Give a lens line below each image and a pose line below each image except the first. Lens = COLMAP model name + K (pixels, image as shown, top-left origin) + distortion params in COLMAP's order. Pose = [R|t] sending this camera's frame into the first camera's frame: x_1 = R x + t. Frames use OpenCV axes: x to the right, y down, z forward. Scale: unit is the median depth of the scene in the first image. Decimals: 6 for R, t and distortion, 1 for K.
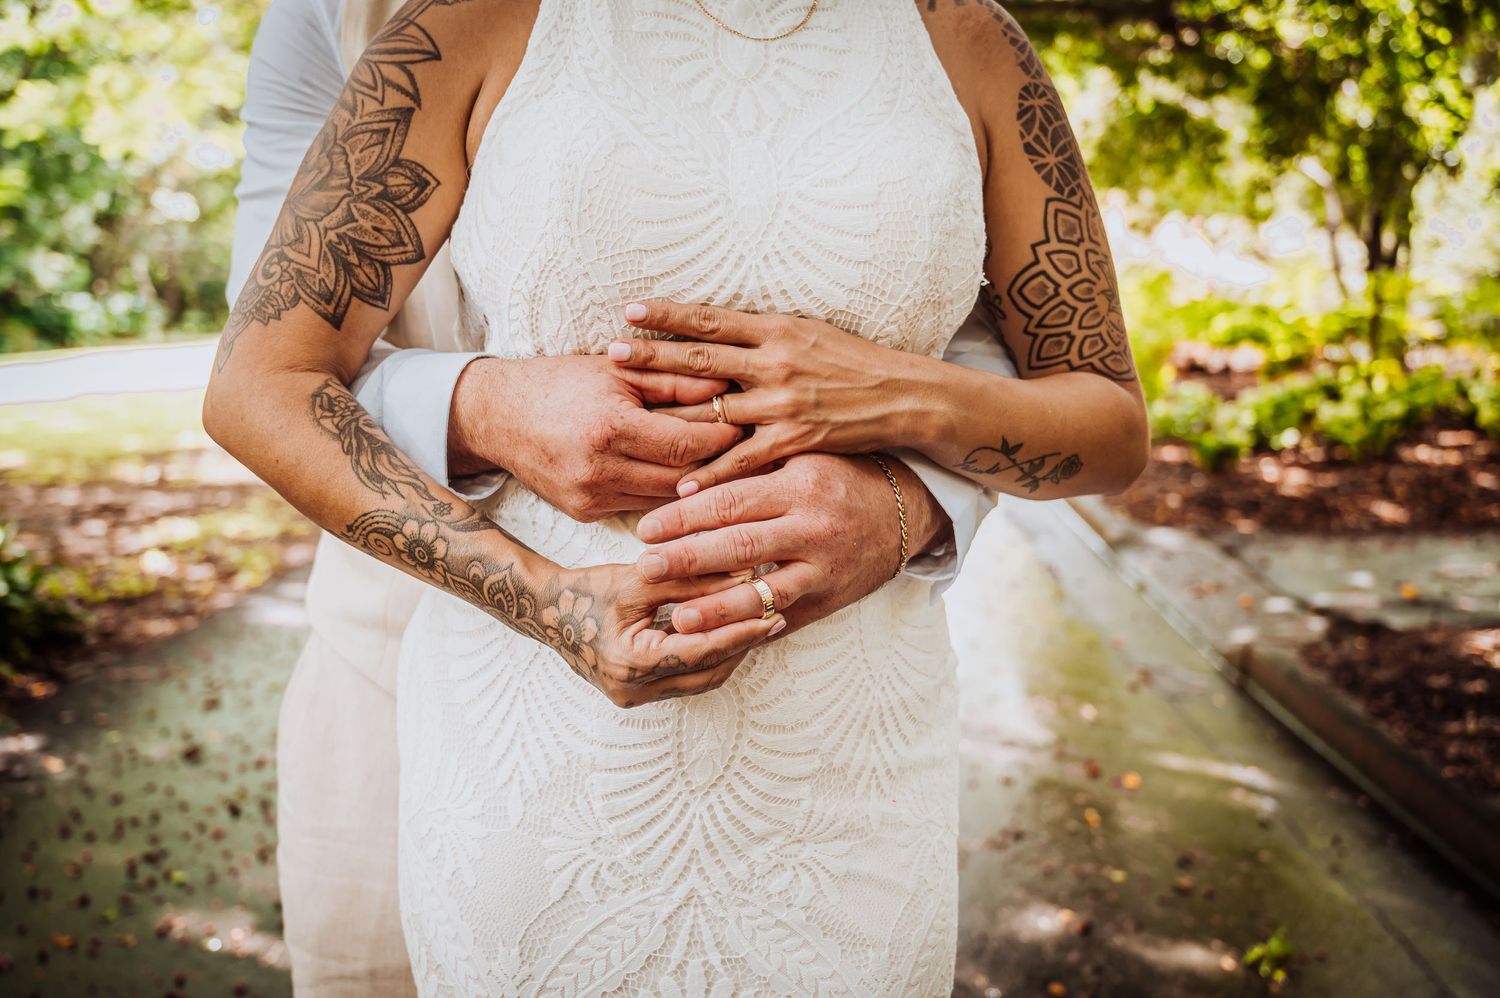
lens RADIAL K [[1614.5, 0, 750.0], [0, 1614.5, 499.0], [0, 0, 1]] dist [-0.005097, -0.006387]
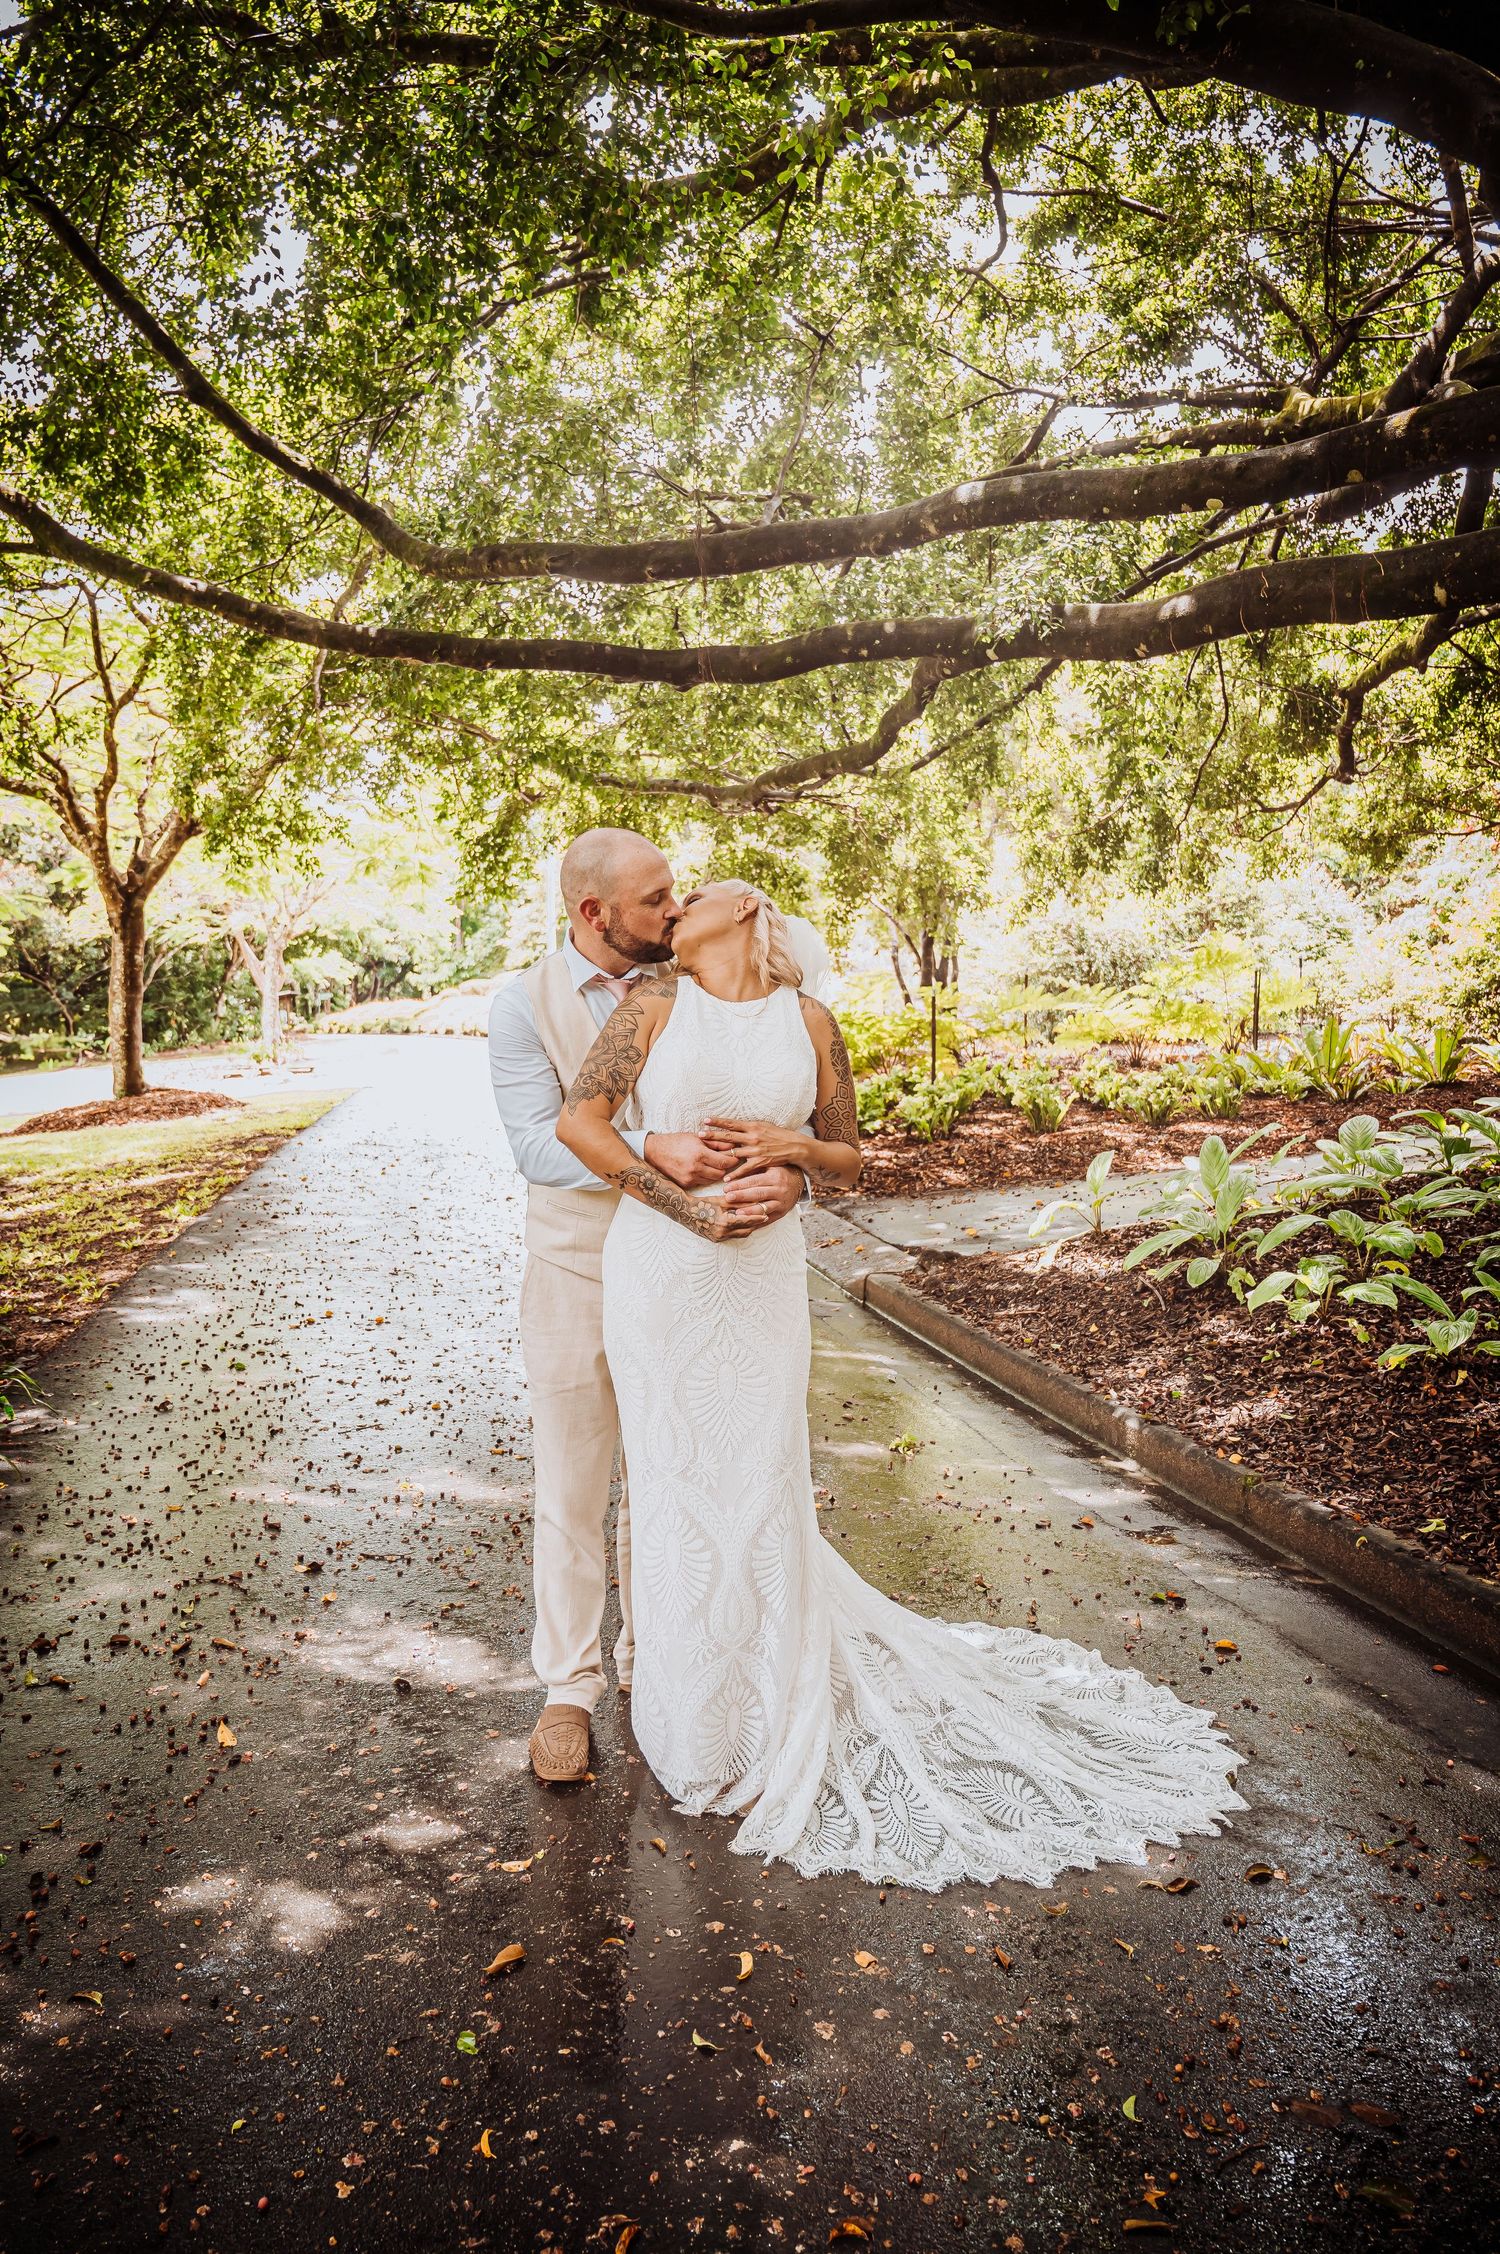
lens RADIAL K [[1535.2, 0, 830.5], [0, 1535.2, 1098.4], [0, 0, 1]] dist [-0.021631, 0.004234]
pose [[0.954202, -0.058821, 0.293322, -0.059397], [0.076874, 0.995767, -0.050392, 0.000242], [-0.289116, 0.070632, 0.954685, -0.158976]]
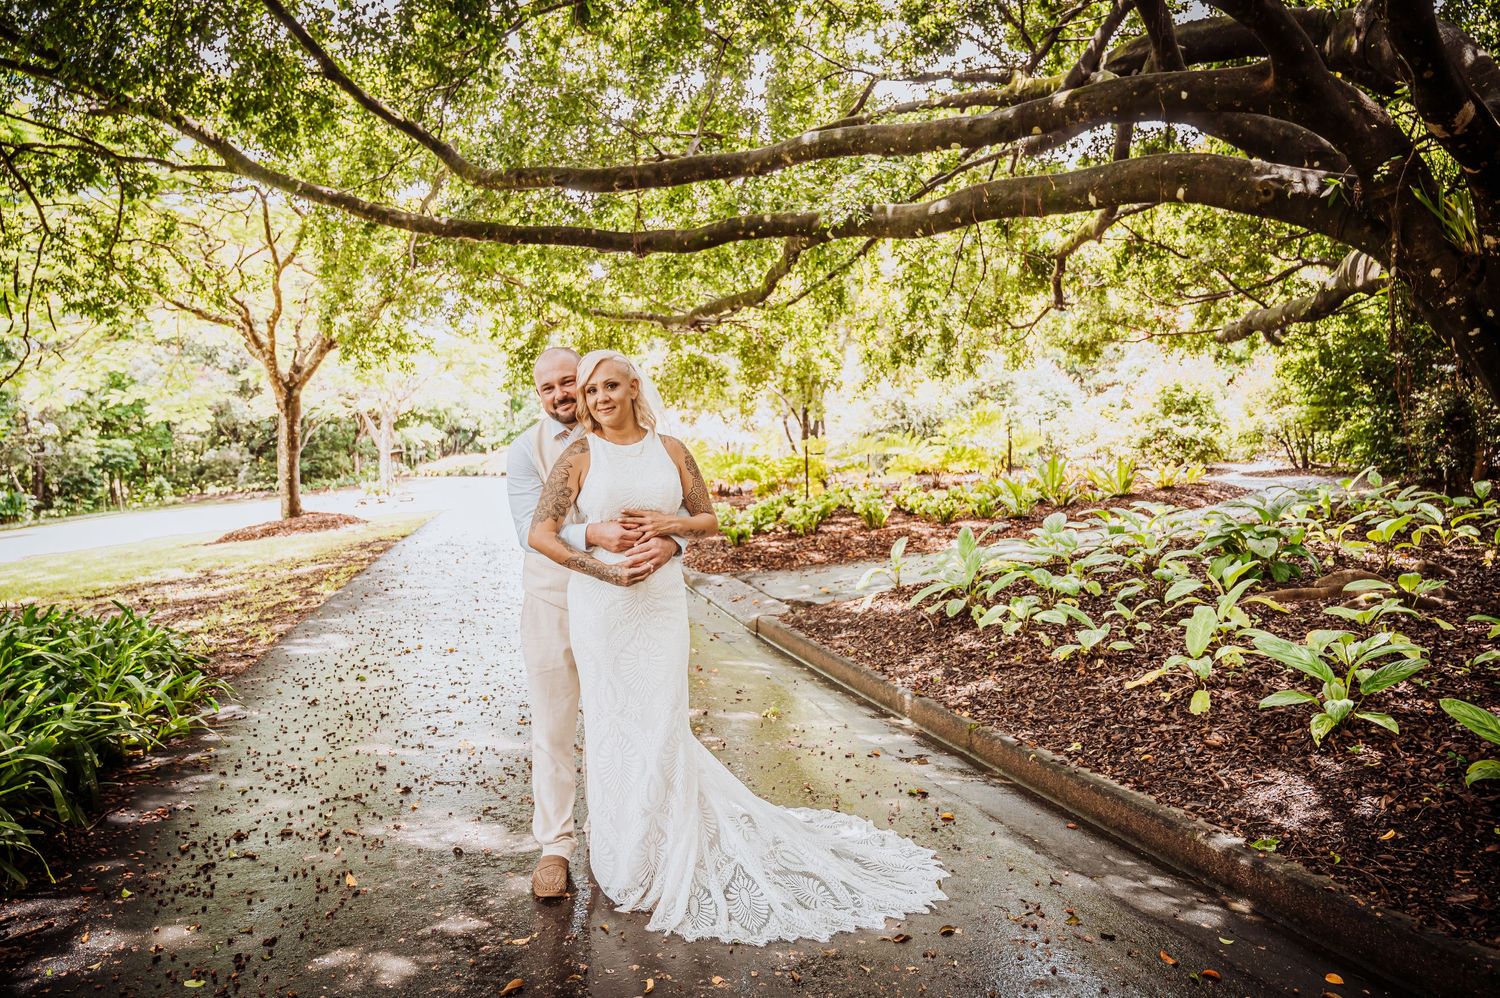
lens RADIAL K [[984.5, 0, 807.3], [0, 984.5, 497.8], [0, 0, 1]] dist [-0.021099, 0.002352]
pose [[0.935740, -0.069954, 0.345682, -0.053963], [0.096892, 0.993408, -0.061250, 0.008122], [-0.339119, 0.090808, 0.936350, -0.195508]]
